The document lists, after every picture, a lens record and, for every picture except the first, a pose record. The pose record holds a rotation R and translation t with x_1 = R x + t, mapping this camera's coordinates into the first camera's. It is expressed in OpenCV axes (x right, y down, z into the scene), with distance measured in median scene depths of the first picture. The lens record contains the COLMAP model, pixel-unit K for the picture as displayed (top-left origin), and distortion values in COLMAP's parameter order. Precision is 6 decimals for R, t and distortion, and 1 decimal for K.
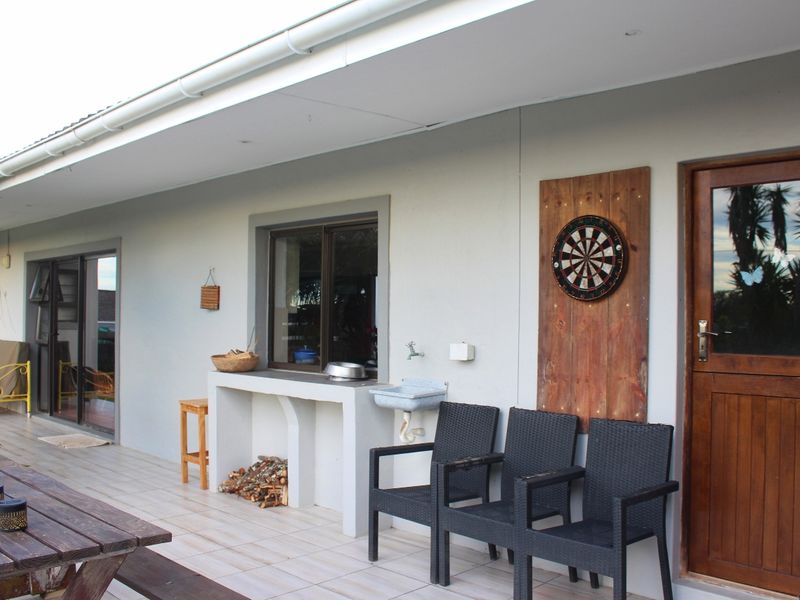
lens RADIAL K [[784.6, 0, 427.8], [0, 784.6, 314.7], [0, 0, 1]] dist [-0.076303, 0.000000]
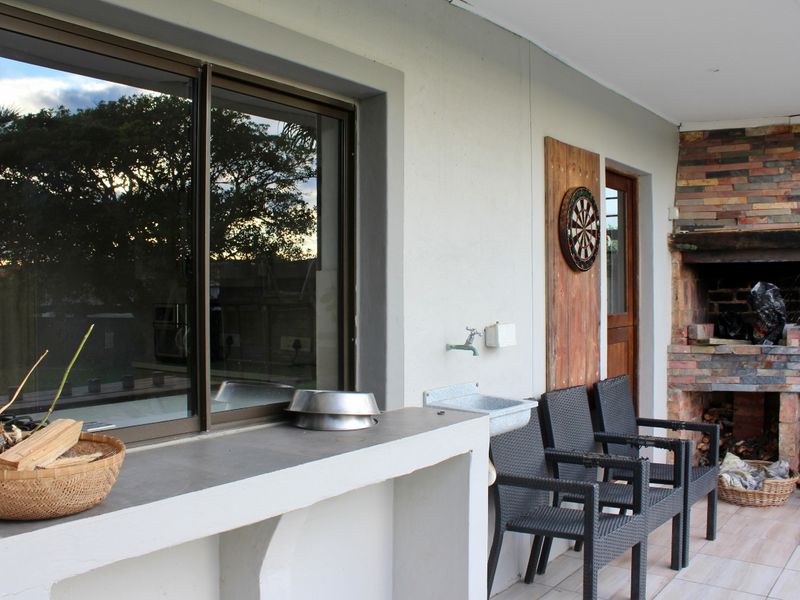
lens RADIAL K [[784.6, 0, 399.9], [0, 784.6, 293.2], [0, 0, 1]] dist [-0.076303, 0.000000]
pose [[-0.140456, -0.016091, 0.989956, -0.551014], [-0.002128, 0.999871, 0.015951, -0.003058], [-0.990085, 0.000133, -0.140473, 0.983220]]
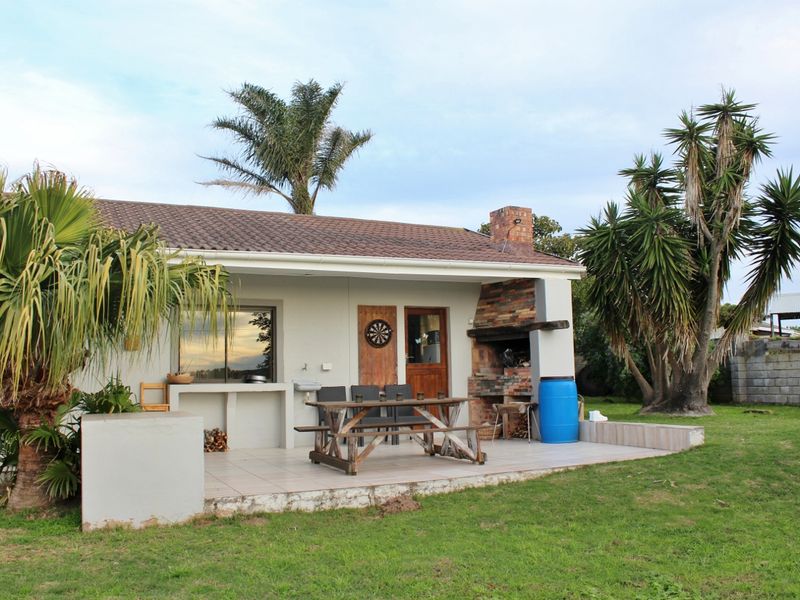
lens RADIAL K [[784.6, 0, 400.7], [0, 784.6, 299.2], [0, 0, 1]] dist [-0.076303, 0.000000]
pose [[0.366241, 0.076140, 0.927400, -1.868082], [0.021284, 0.995701, -0.090152, 0.052604], [-0.930276, 0.052756, 0.363046, -0.142606]]
